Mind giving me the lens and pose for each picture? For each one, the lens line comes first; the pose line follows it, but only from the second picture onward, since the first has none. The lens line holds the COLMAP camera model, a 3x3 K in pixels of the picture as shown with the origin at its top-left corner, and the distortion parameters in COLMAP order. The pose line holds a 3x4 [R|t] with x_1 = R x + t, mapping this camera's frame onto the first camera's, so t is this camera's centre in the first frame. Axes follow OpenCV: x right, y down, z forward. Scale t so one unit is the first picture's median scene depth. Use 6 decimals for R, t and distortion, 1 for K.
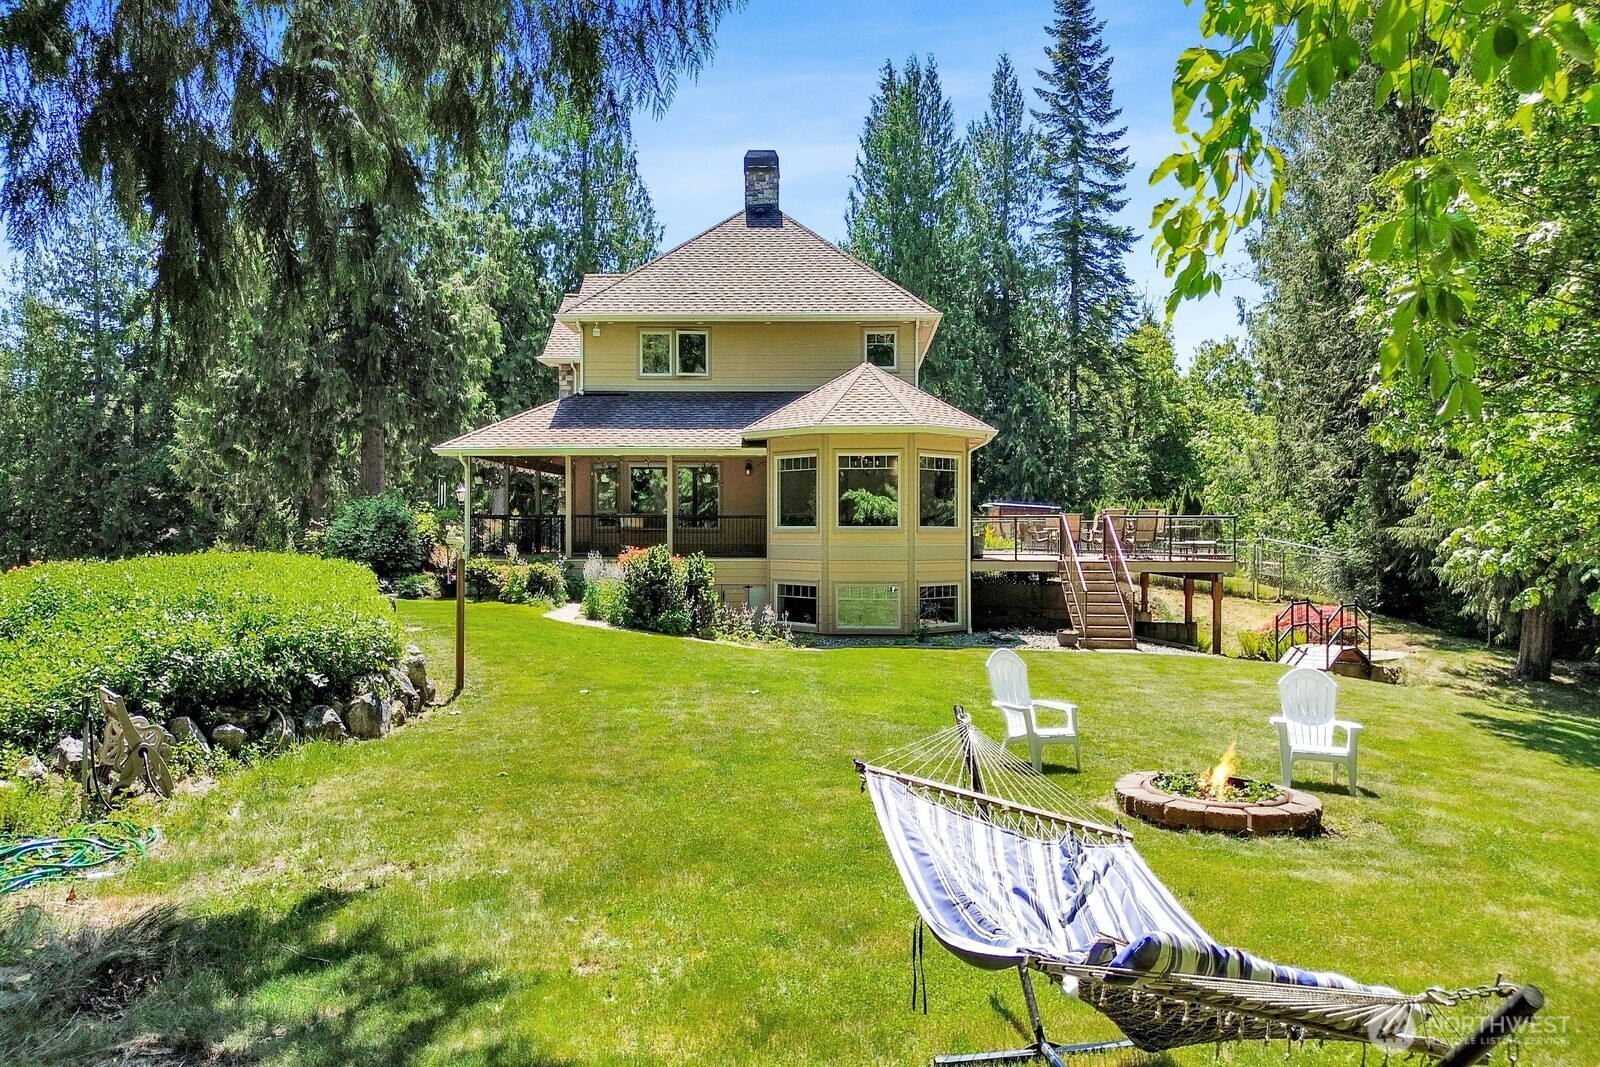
lens RADIAL K [[1132.2, 0, 803.7], [0, 1132.2, 506.6], [0, 0, 1]] dist [0.088838, -0.145803]
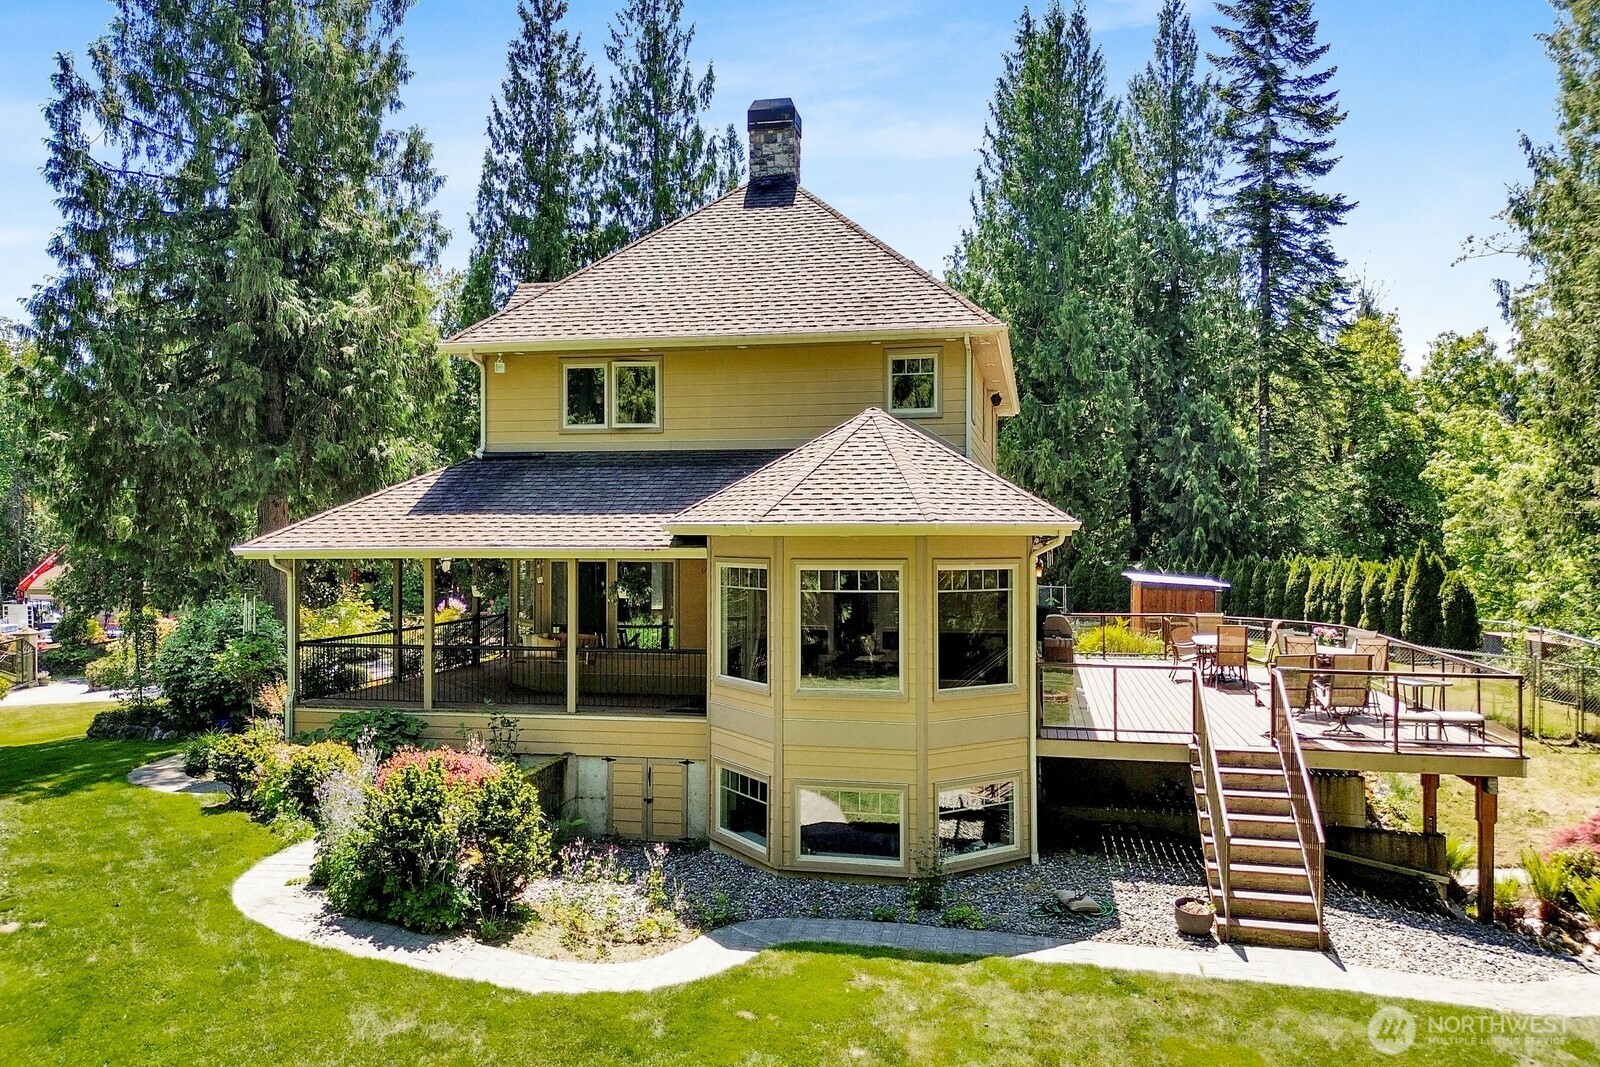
lens RADIAL K [[1103.3, 0, 798.5], [0, 1103.3, 515.4], [0, 0, 1]] dist [0.009621, 0.005928]
pose [[0.983147, -0.001829, -0.182808, 0.059458], [0.004045, 0.999923, 0.011750, -0.035557], [0.182773, -0.012291, 0.983078, 0.186508]]
